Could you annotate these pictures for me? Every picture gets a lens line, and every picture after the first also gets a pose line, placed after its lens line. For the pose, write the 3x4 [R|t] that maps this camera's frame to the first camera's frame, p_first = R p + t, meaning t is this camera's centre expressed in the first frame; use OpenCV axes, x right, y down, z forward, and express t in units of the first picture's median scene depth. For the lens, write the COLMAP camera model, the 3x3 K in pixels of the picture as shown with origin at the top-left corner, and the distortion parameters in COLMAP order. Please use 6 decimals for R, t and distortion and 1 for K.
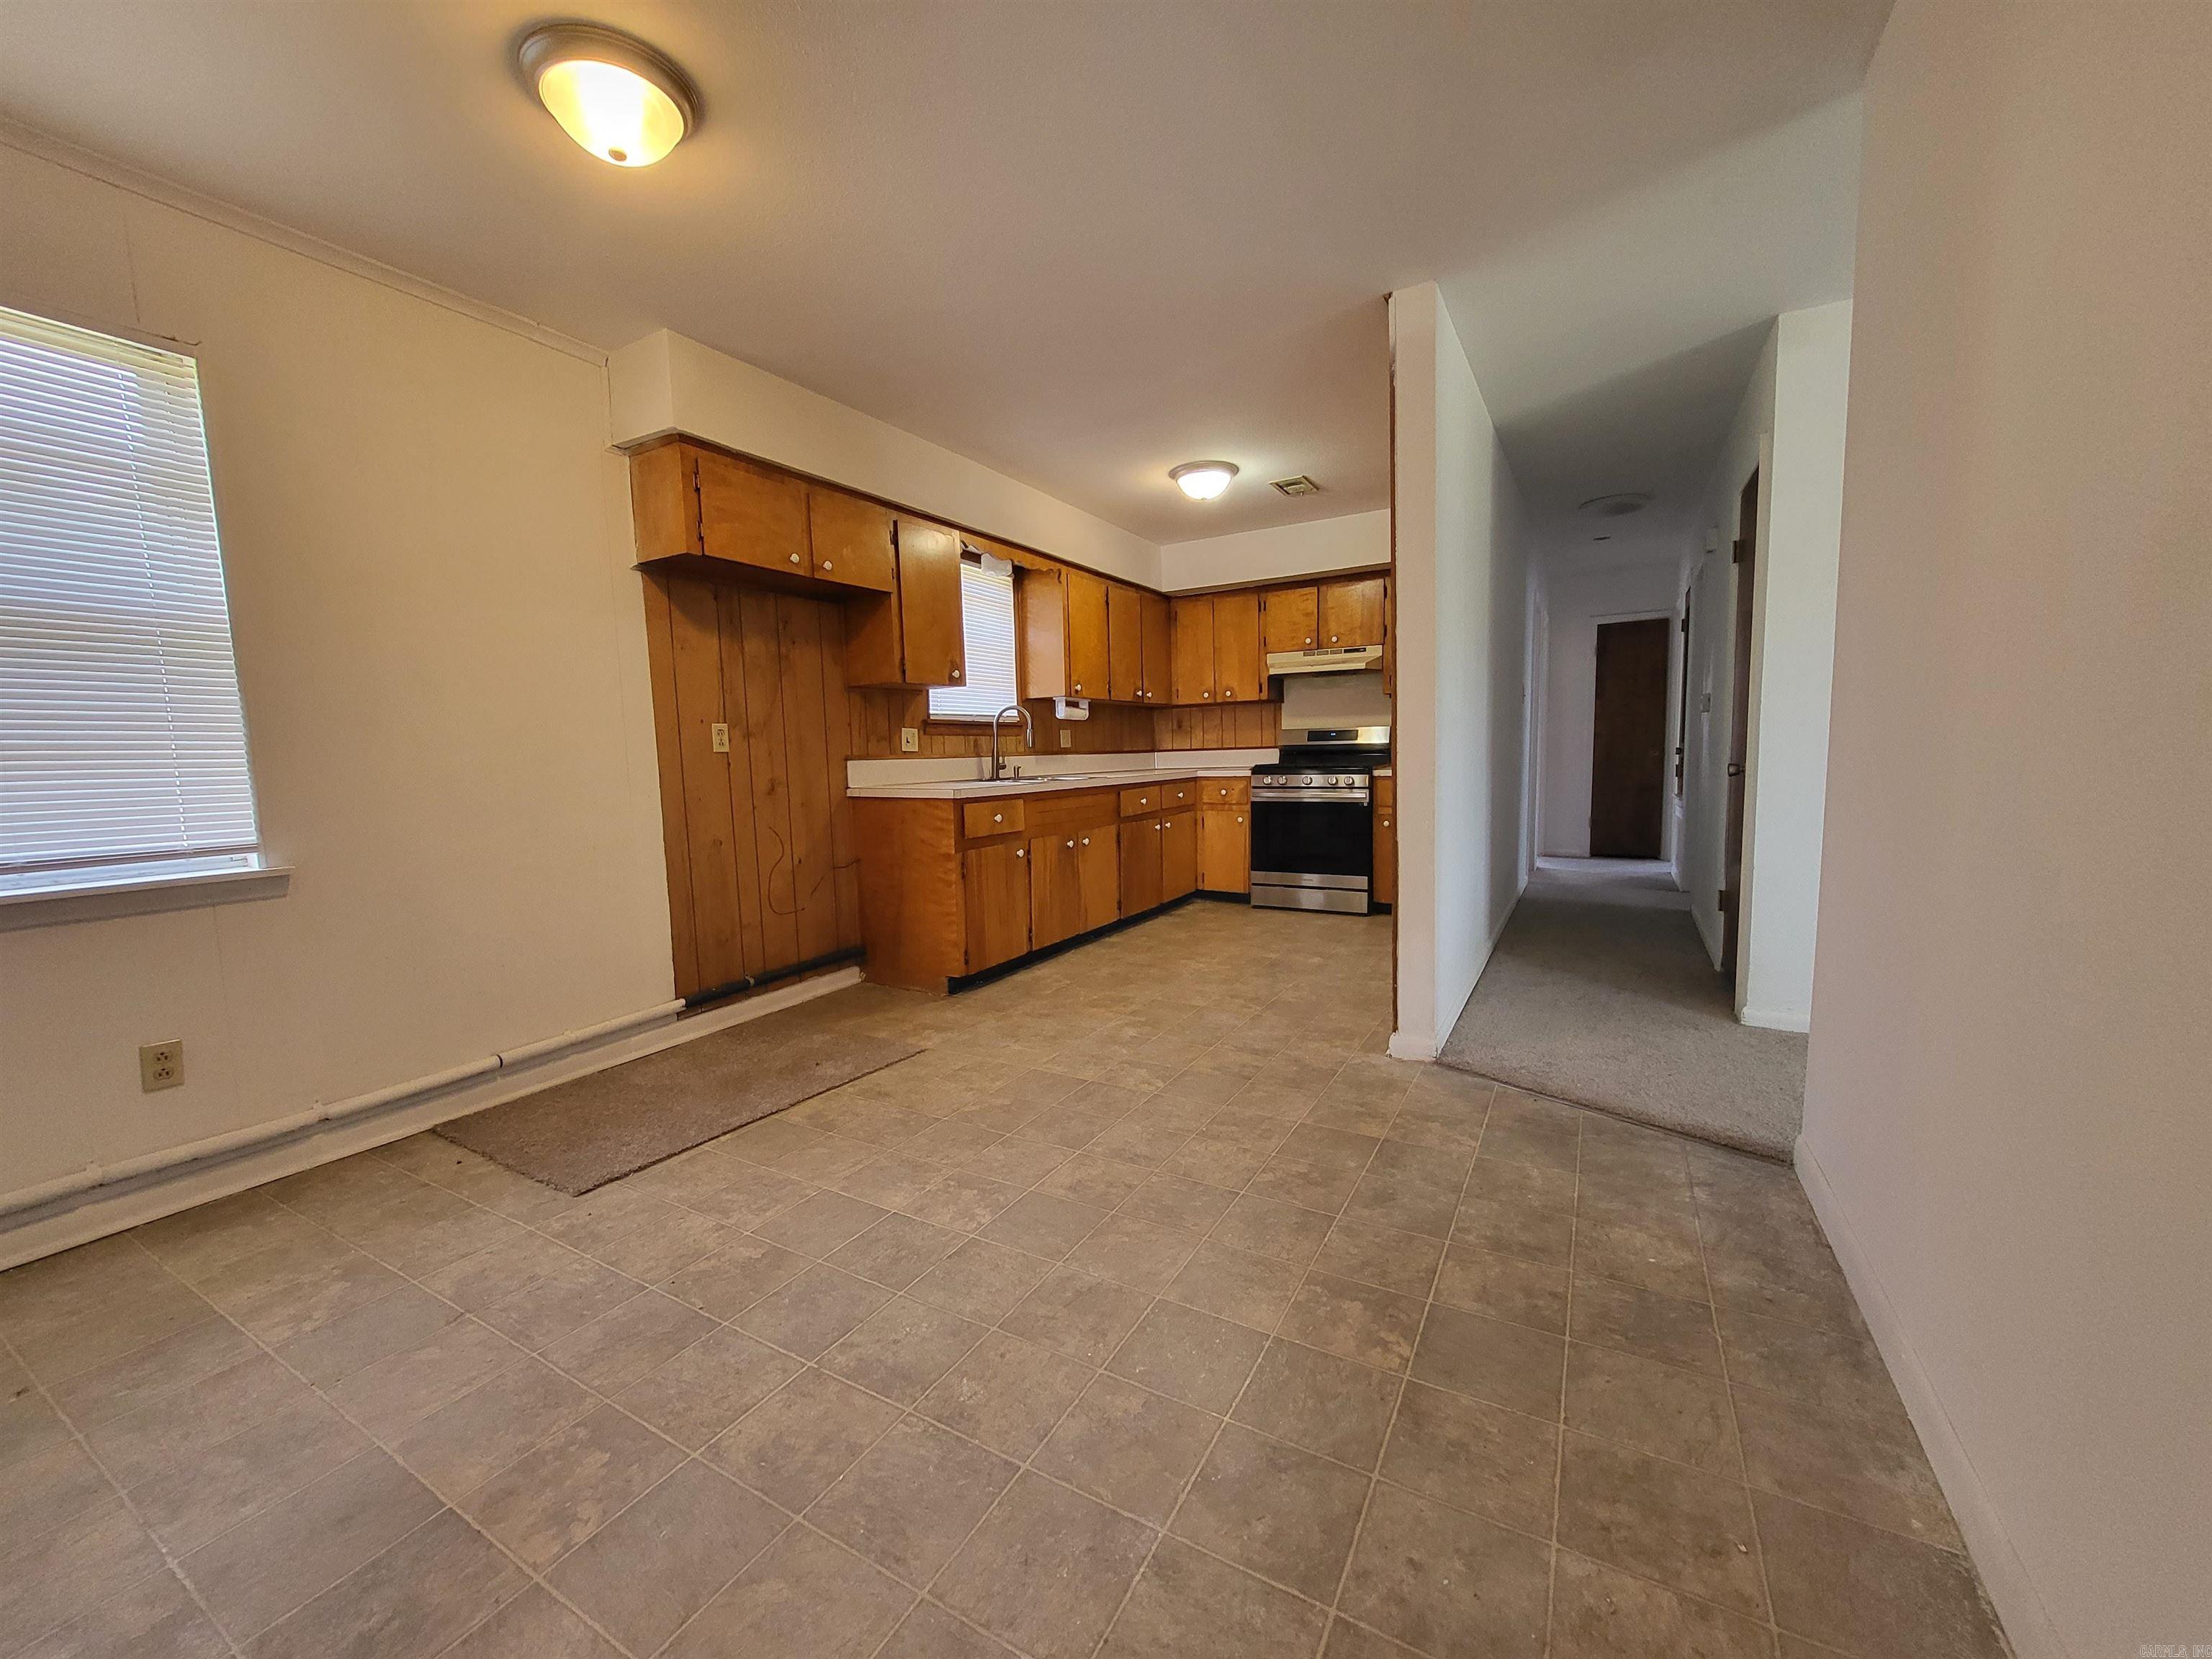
lens RADIAL K [[875.3, 0, 1093.3], [0, 875.3, 838.1], [0, 0, 1]] dist [0.008529, -0.000491]
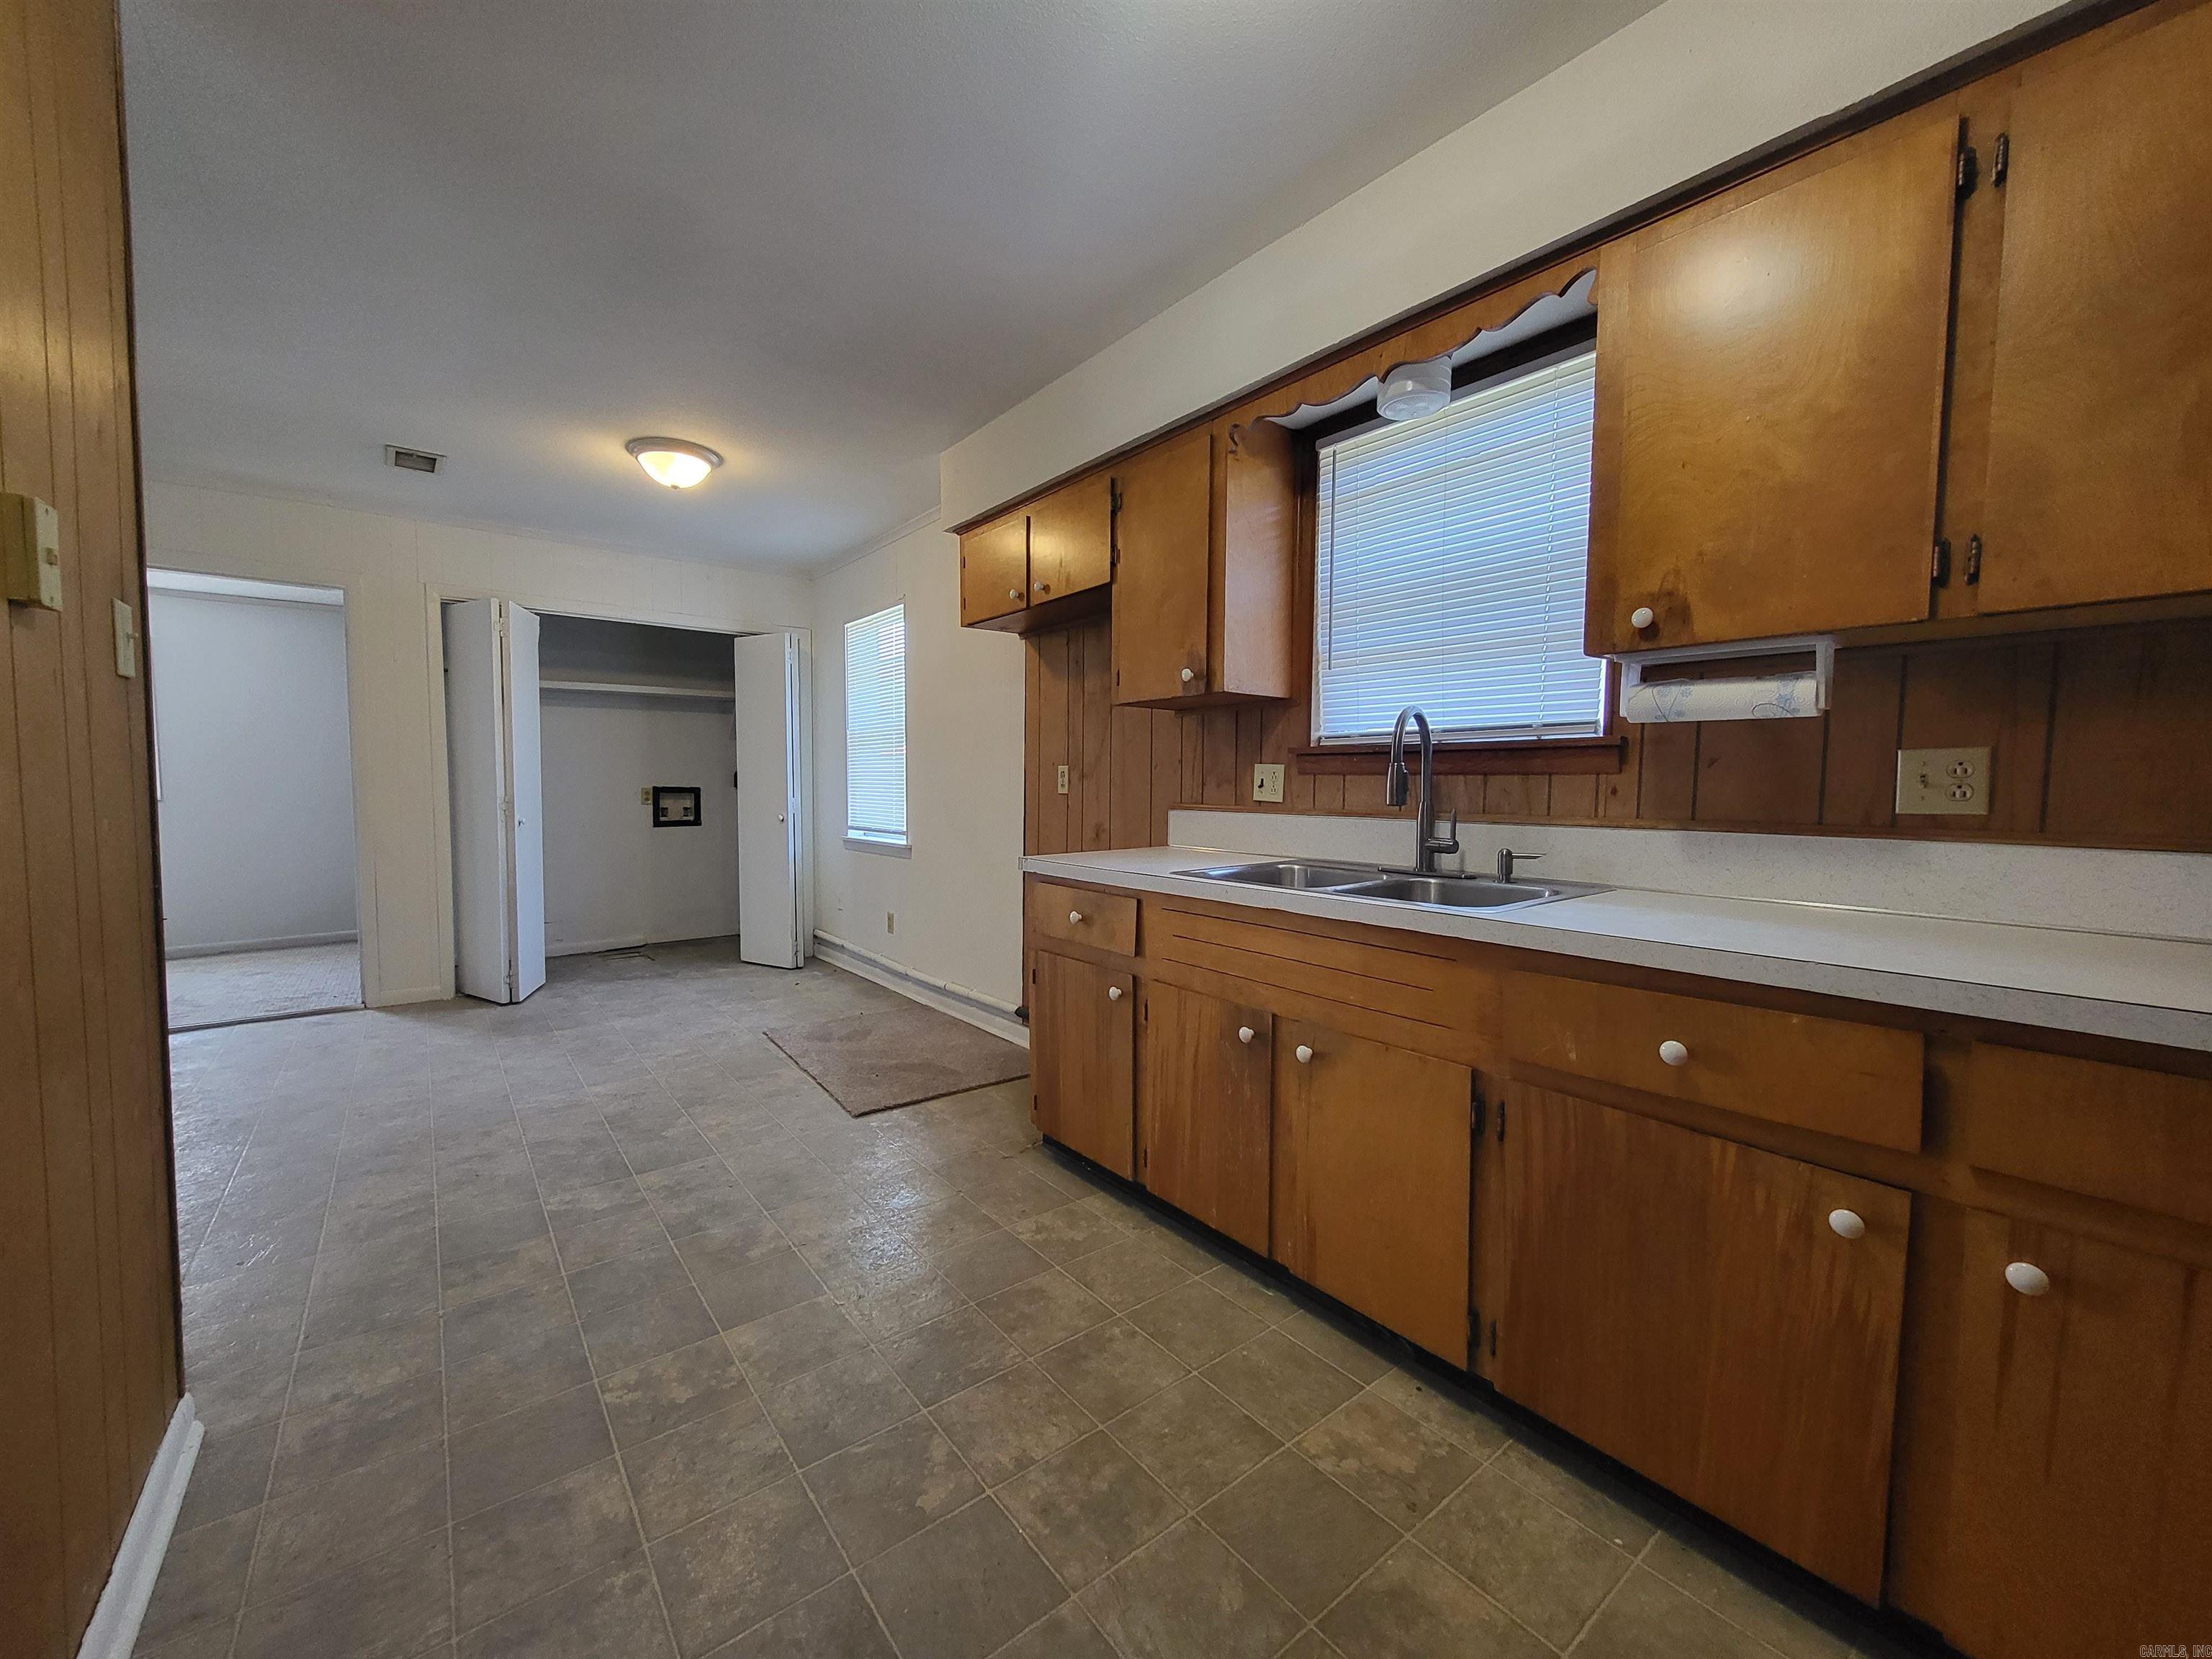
lens RADIAL K [[875.3, 0, 1093.3], [0, 875.3, 838.1], [0, 0, 1]] dist [0.008529, -0.000491]
pose [[-0.378176, 0.083475, -0.921962, 0.351303], [-0.084474, 0.988659, 0.124164, -0.121951], [0.921871, 0.124837, -0.366836, 0.976560]]
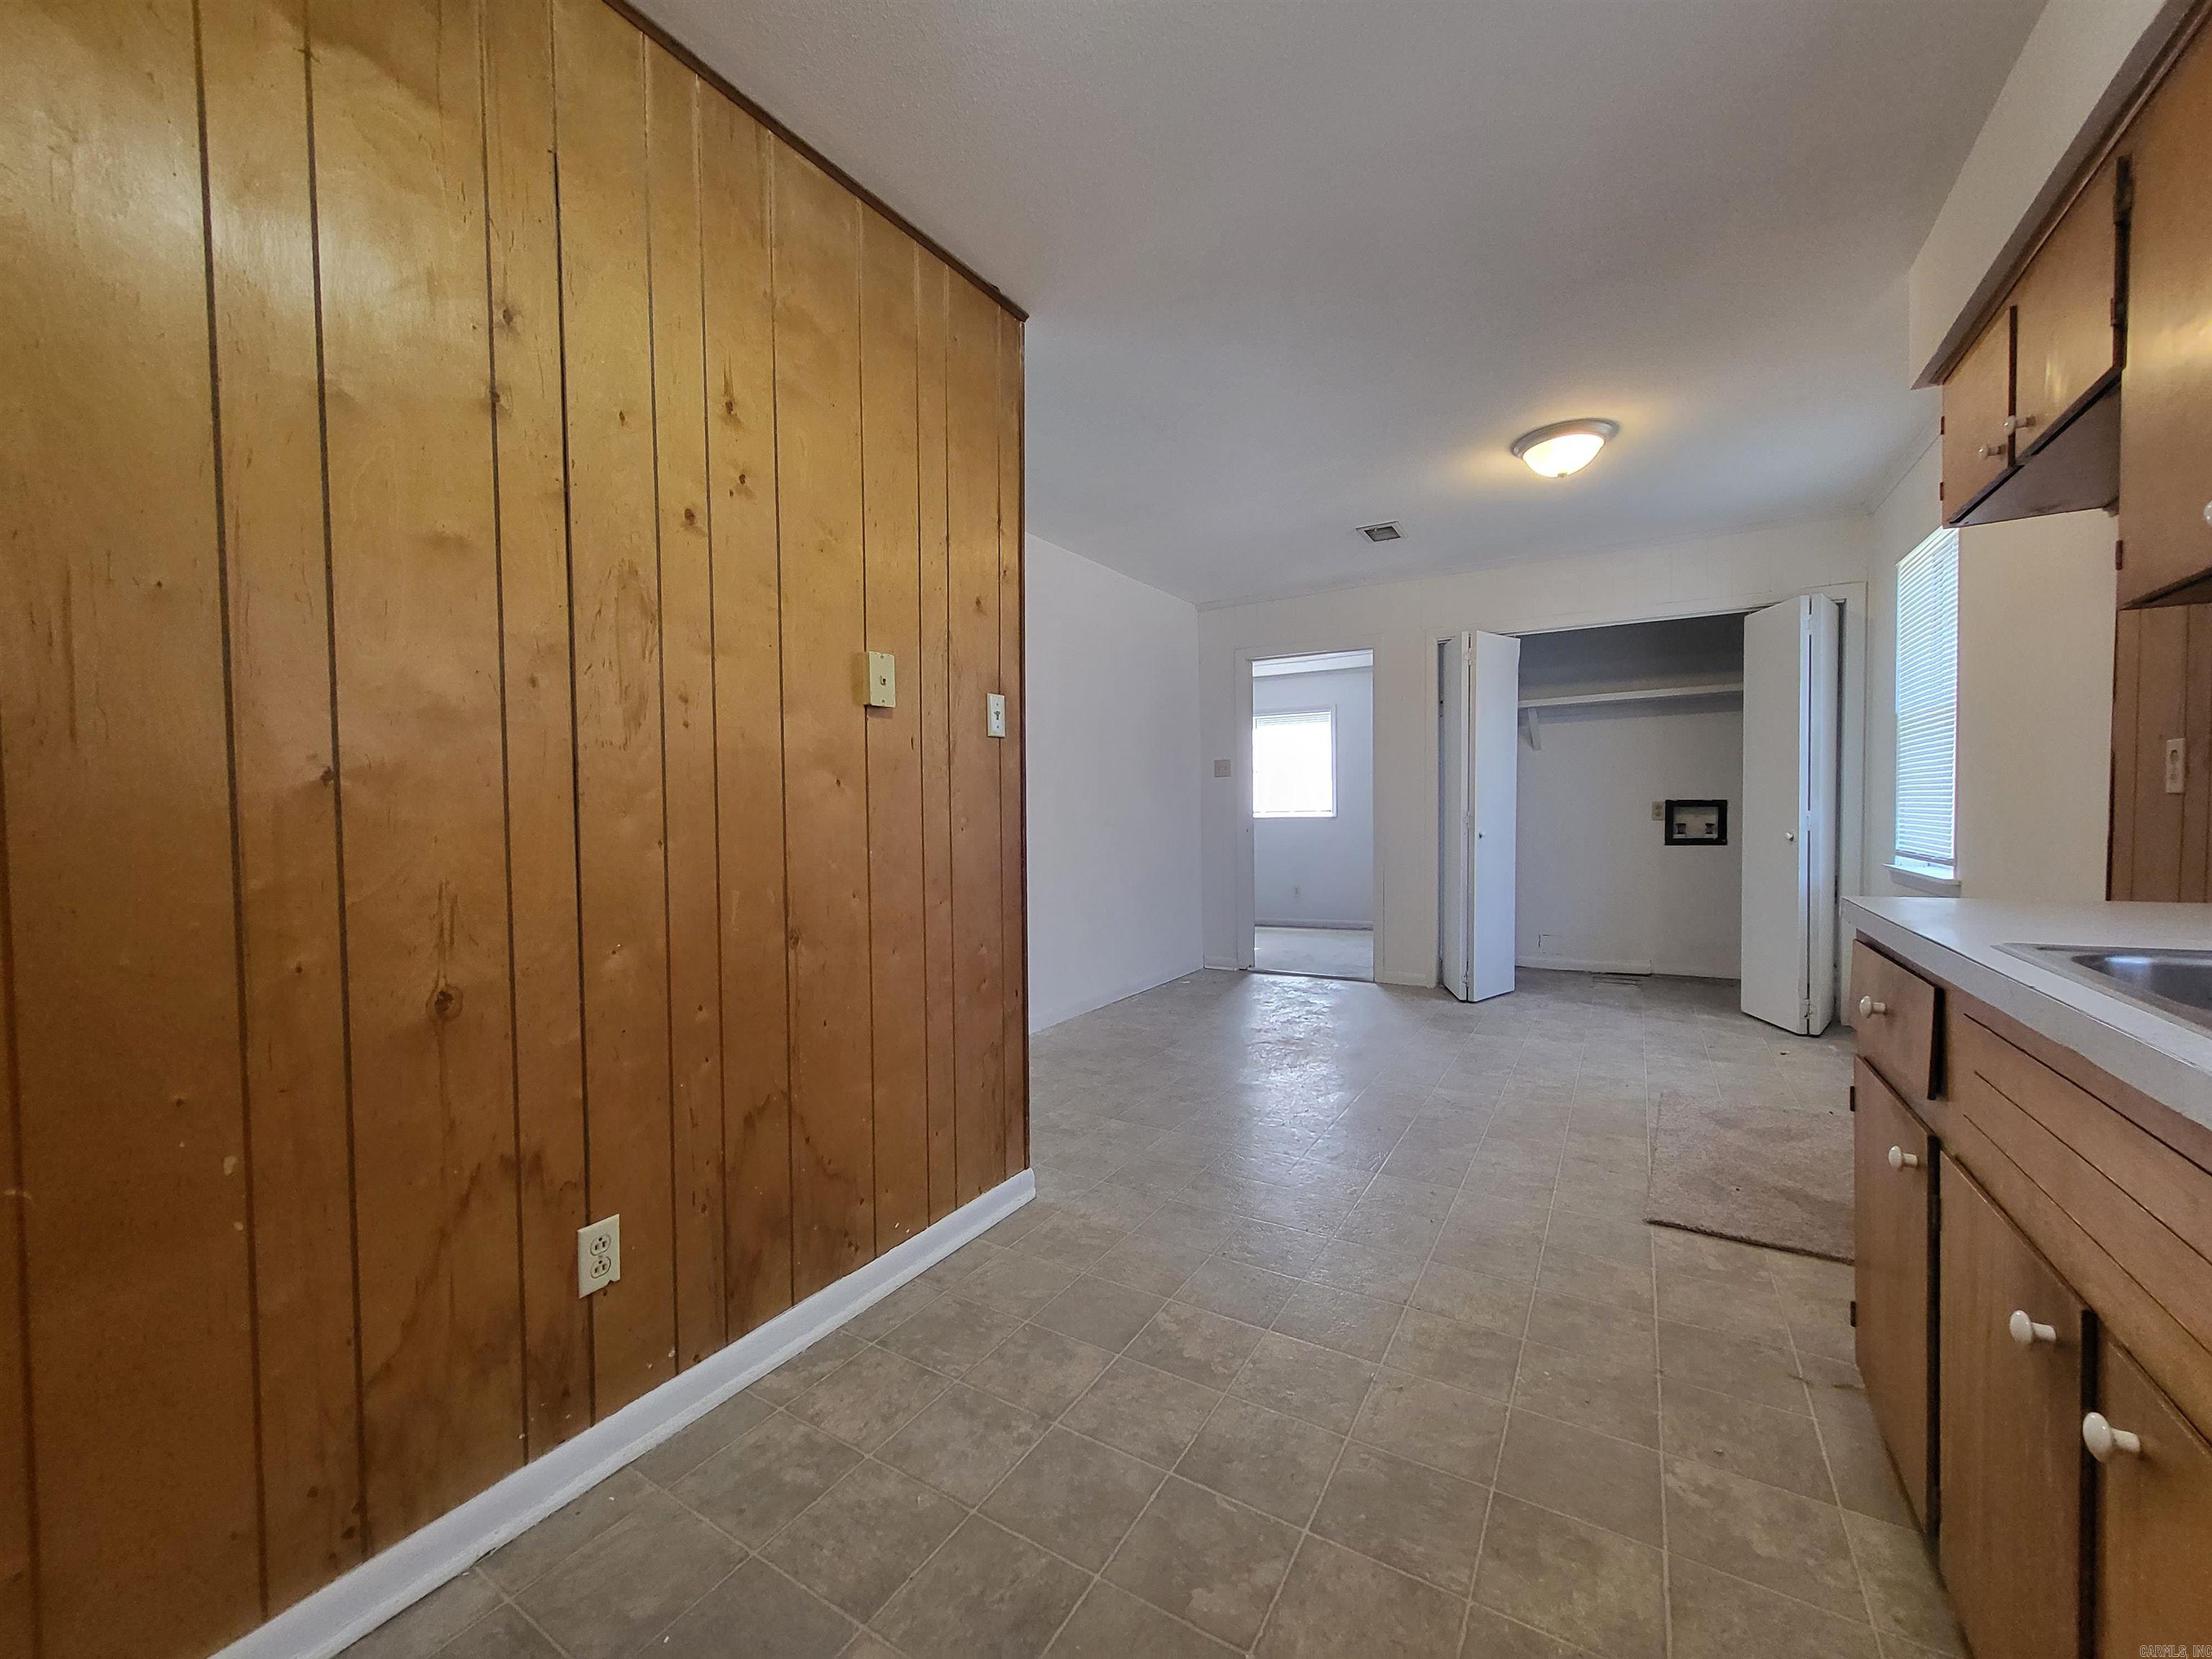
lens RADIAL K [[875.3, 0, 1093.3], [0, 875.3, 838.1], [0, 0, 1]] dist [0.008529, -0.000491]
pose [[-0.998680, 0.041003, 0.030946, 0.143522], [0.044672, 0.990629, 0.129070, -0.116635], [-0.025364, 0.130282, -0.991152, 1.068024]]
